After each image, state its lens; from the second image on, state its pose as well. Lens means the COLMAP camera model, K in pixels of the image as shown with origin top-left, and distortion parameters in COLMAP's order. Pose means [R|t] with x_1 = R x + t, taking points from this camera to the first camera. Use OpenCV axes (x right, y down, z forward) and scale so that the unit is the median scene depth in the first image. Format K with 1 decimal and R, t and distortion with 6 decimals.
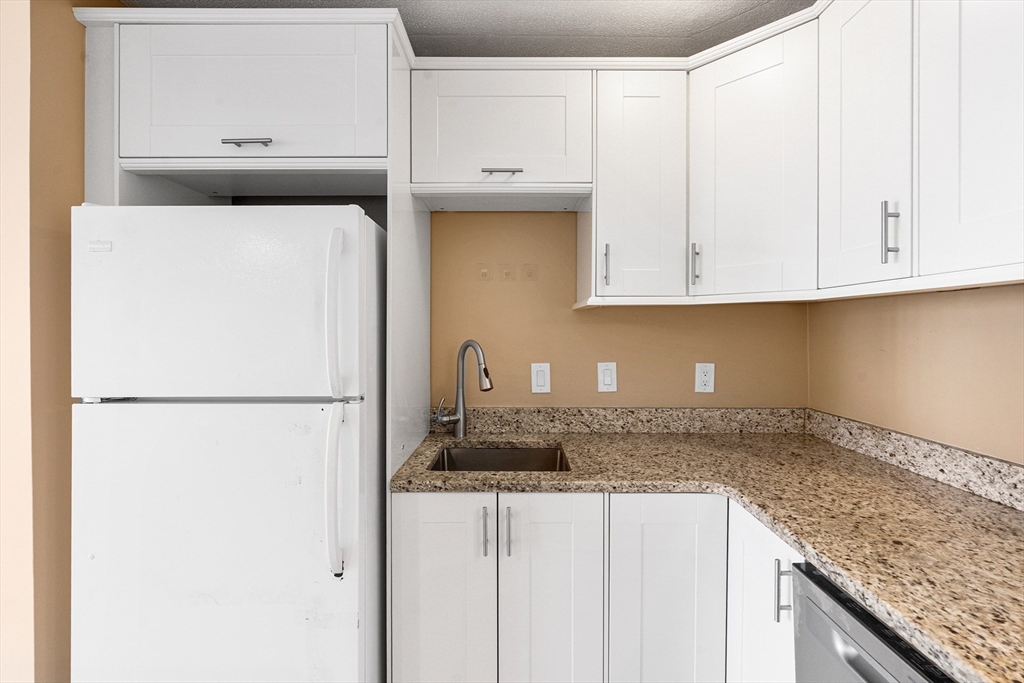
lens RADIAL K [[454.2, 0, 512.2], [0, 454.2, 330.1], [0, 0, 1]] dist [-0.007730, 0.000408]
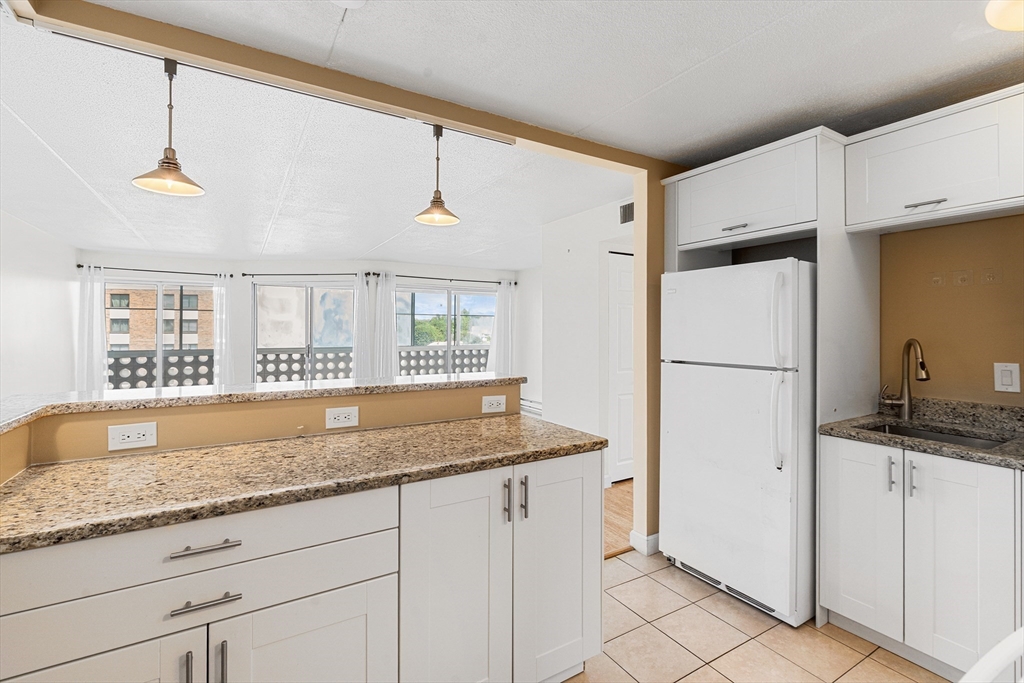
lens RADIAL K [[470.4, 0, 516.1], [0, 470.4, 327.9], [0, 0, 1]] dist [-0.001697, 0.000410]
pose [[0.517349, -0.000179, -0.855775, 0.551401], [-0.006203, 0.999973, -0.003959, 0.005676], [0.855752, 0.007357, 0.517334, -0.699525]]
